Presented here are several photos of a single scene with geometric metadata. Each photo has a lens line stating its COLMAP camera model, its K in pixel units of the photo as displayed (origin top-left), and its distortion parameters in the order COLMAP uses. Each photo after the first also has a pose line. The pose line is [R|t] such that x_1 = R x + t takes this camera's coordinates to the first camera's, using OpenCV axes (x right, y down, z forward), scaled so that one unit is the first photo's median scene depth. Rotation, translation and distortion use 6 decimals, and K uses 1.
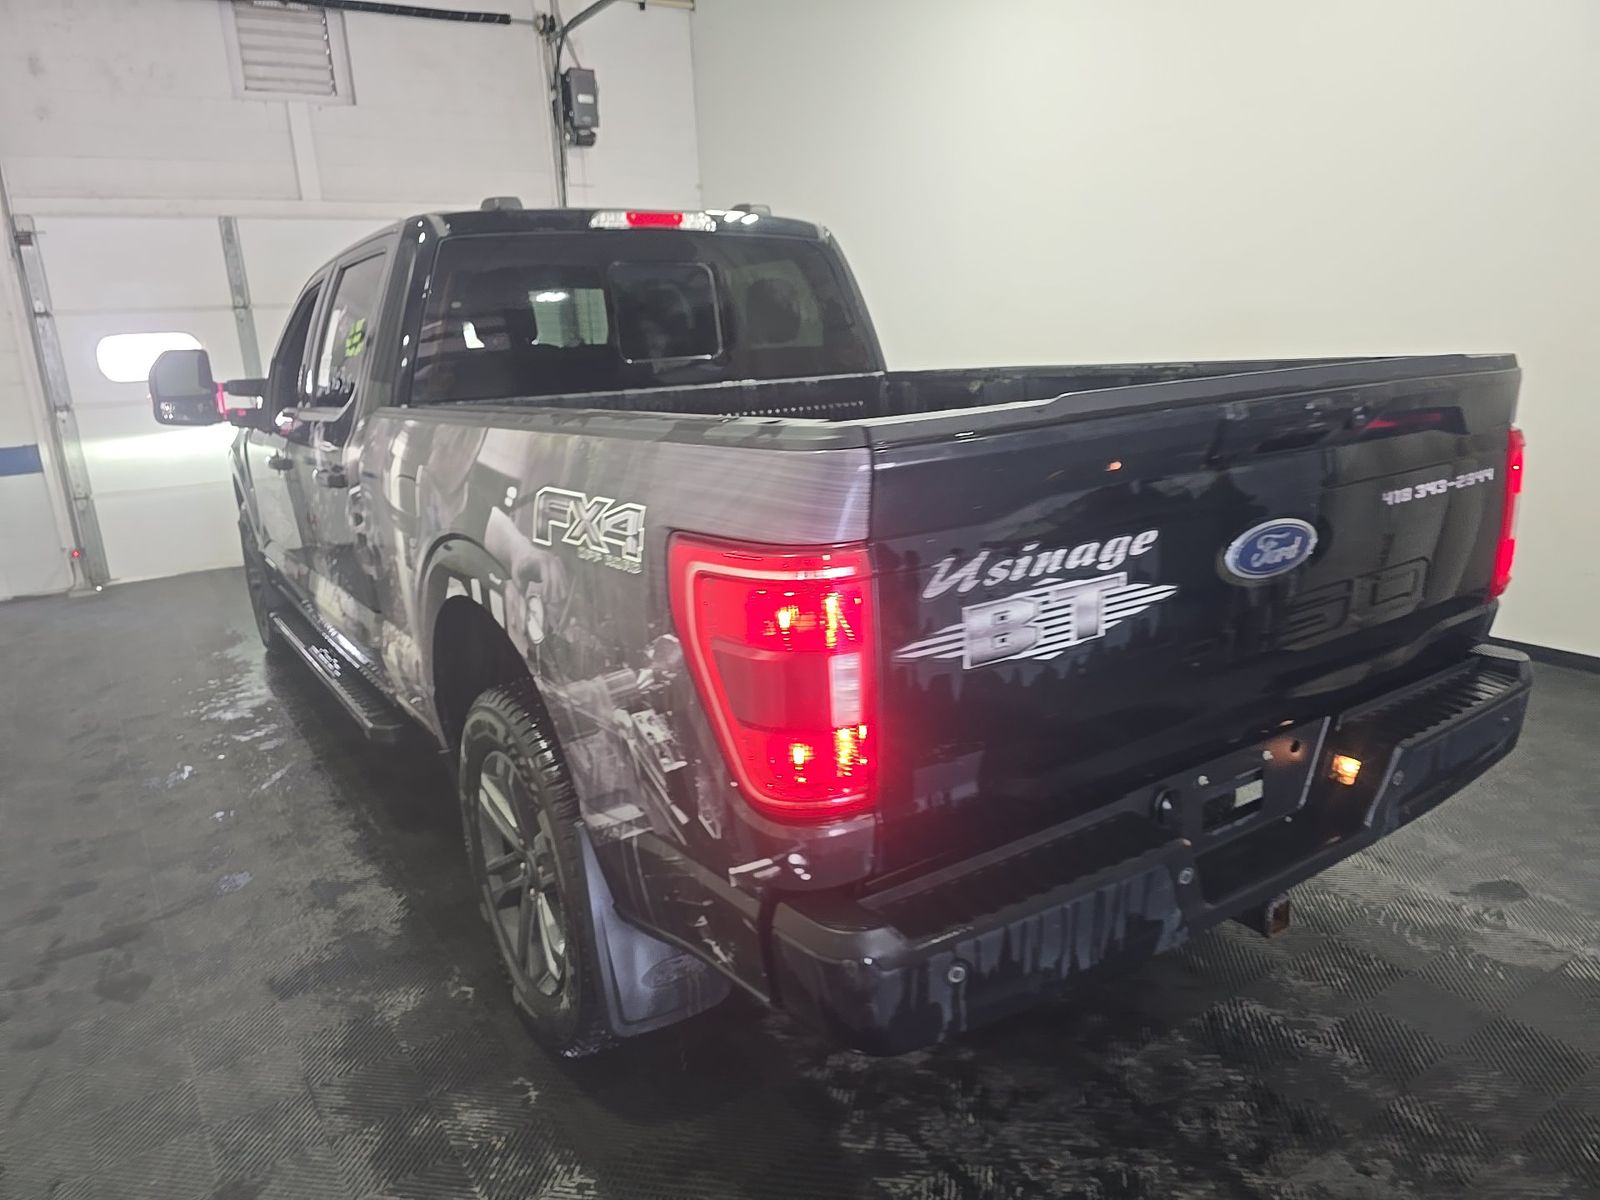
lens RADIAL K [[1115.1, 0, 800.0], [0, 1115.1, 600.0], [0, 0, 1]] dist [0.039399, -0.048210]
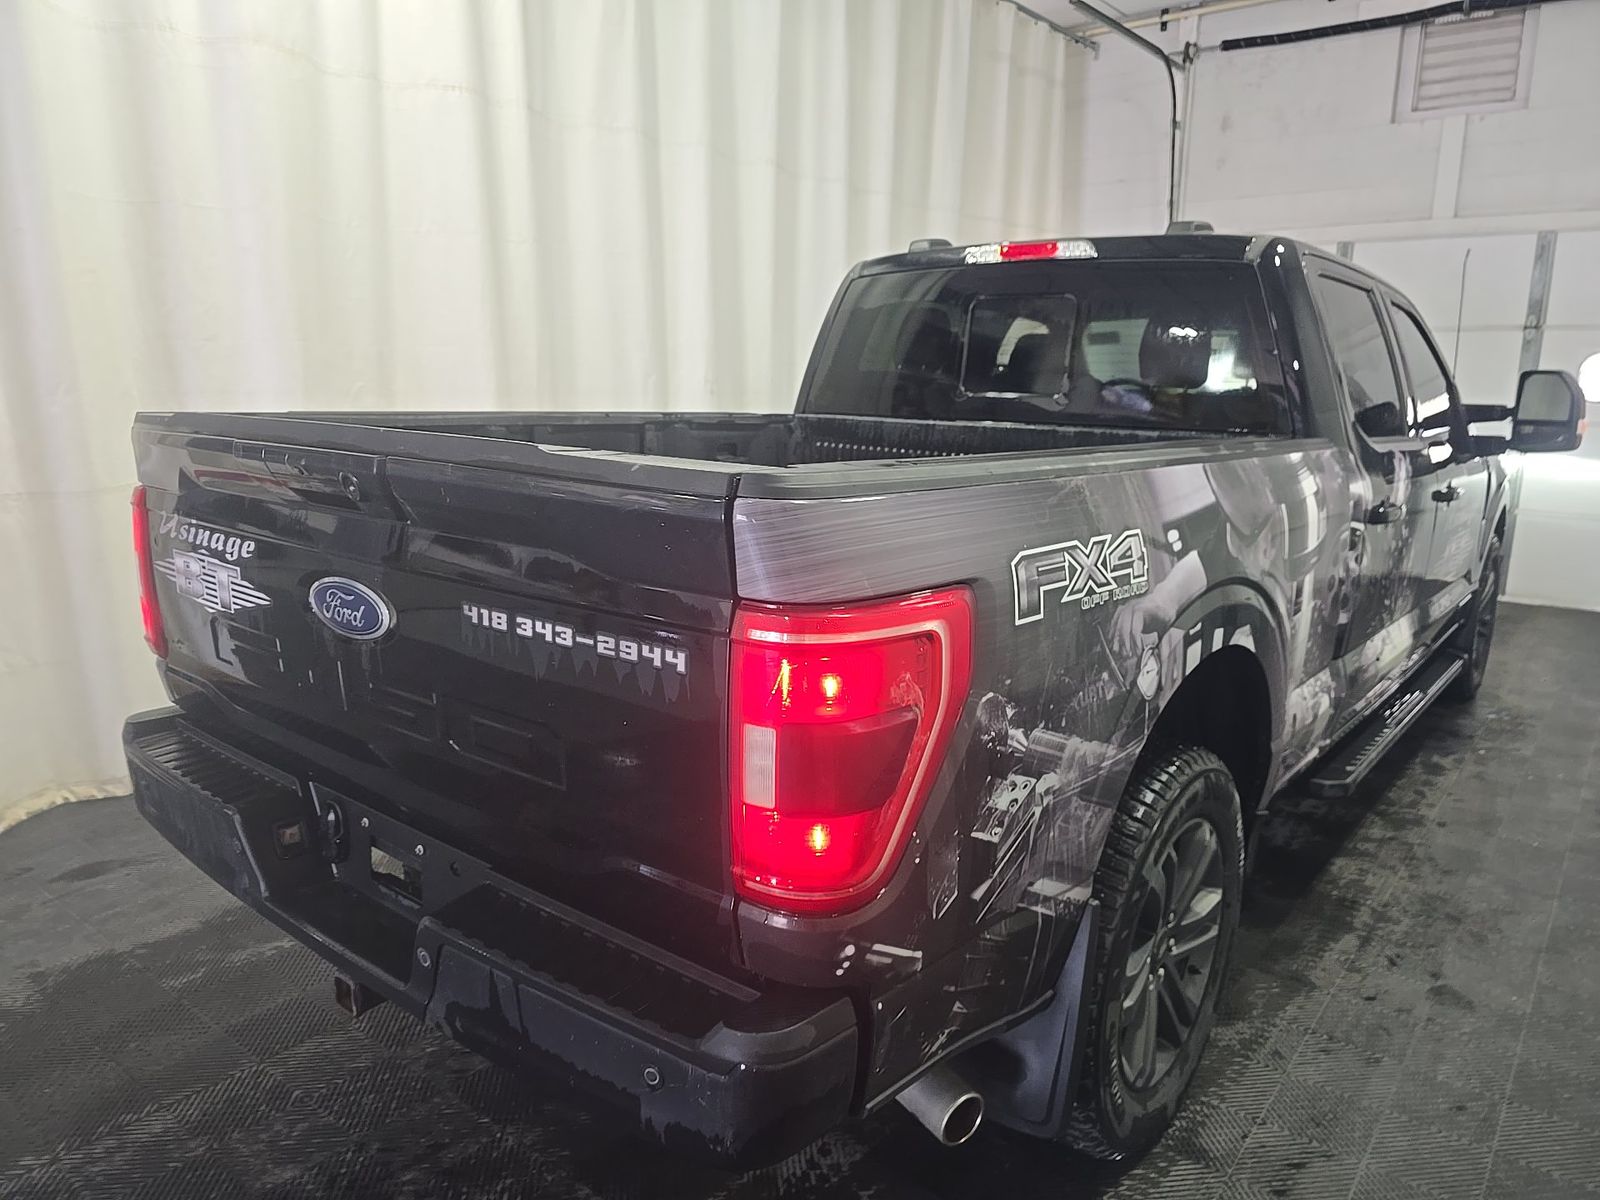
lens RADIAL K [[1074.4, 0, 832.1], [0, 1074.4, 595.0], [0, 0, 1]] dist [0.077602, -0.079819]
pose [[0.309824, 0.247070, -0.918131, 1.364757], [-0.255381, 0.951787, 0.169949, -0.311745], [0.915855, 0.181819, 0.357983, 1.017660]]
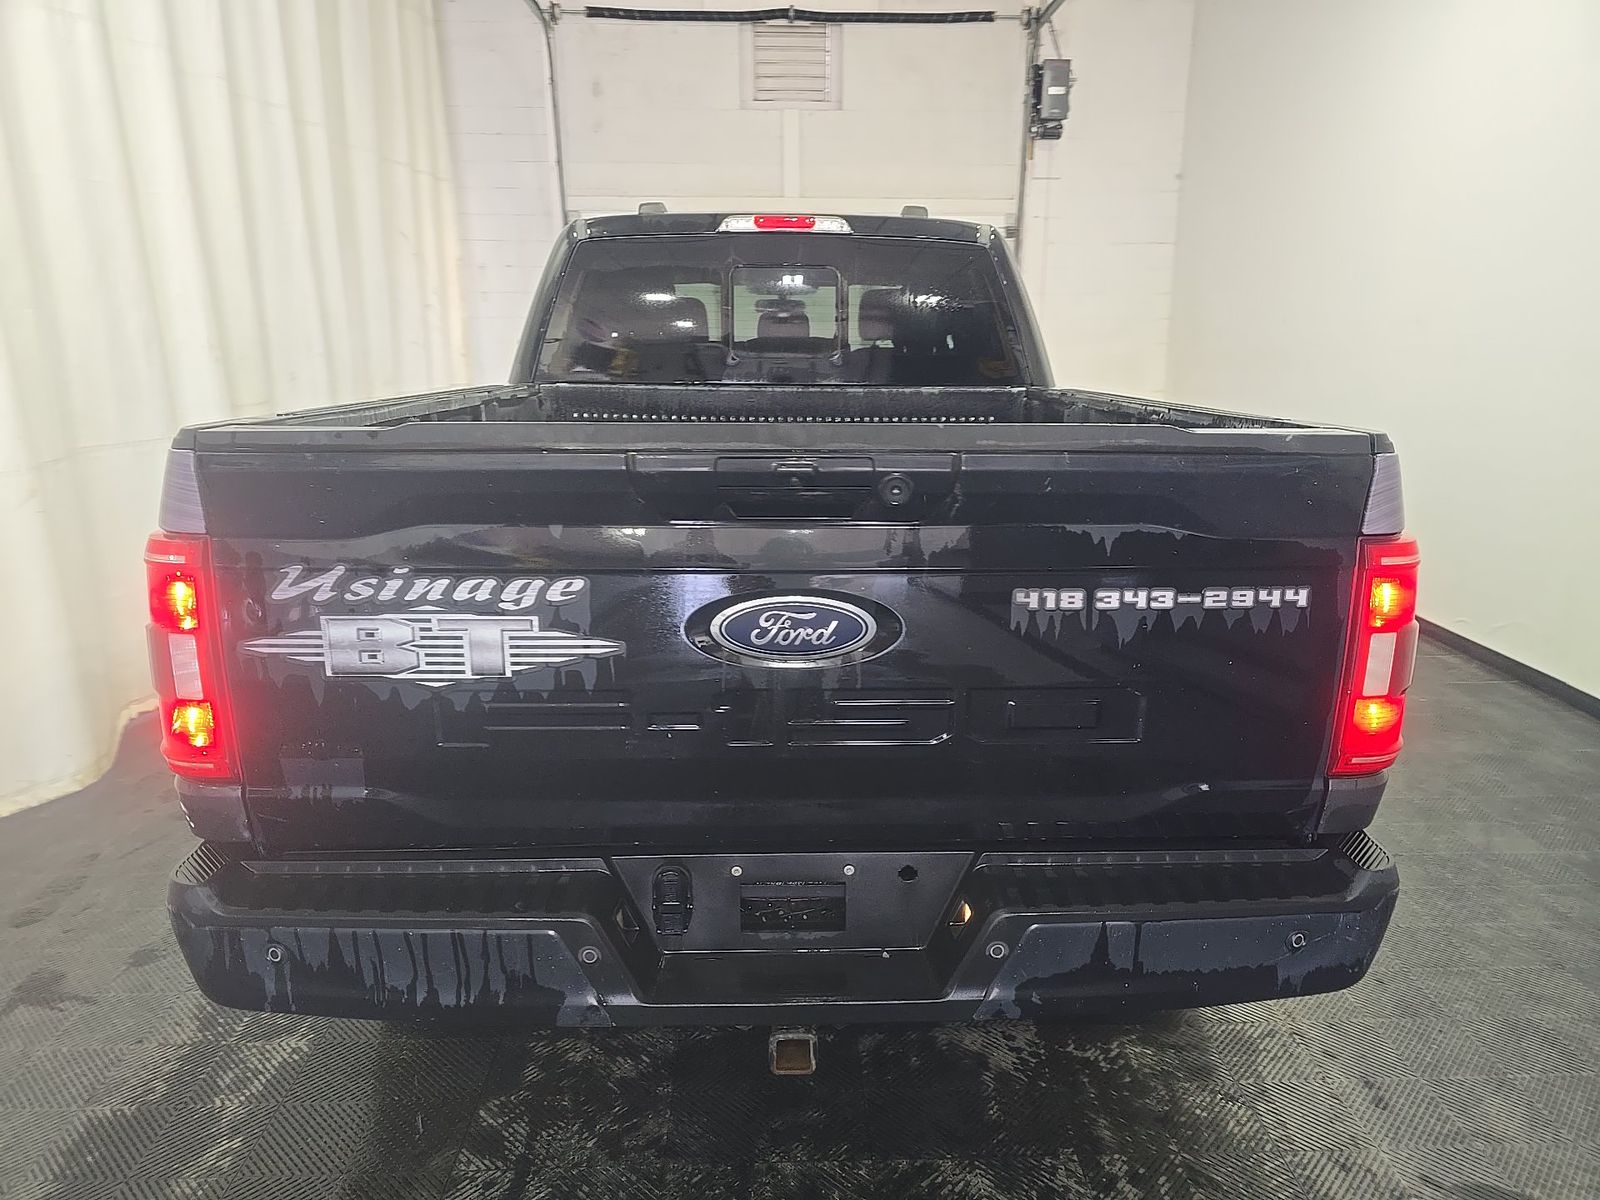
lens RADIAL K [[1096.9, 0, 800.0], [0, 1096.9, 600.0], [0, 0, 1]] dist [0.045351, -0.053924]
pose [[0.843953, 0.178837, -0.505728, 0.826778], [-0.171166, 0.983285, 0.062072, -0.117570], [0.508375, 0.034178, 0.860457, 0.271764]]
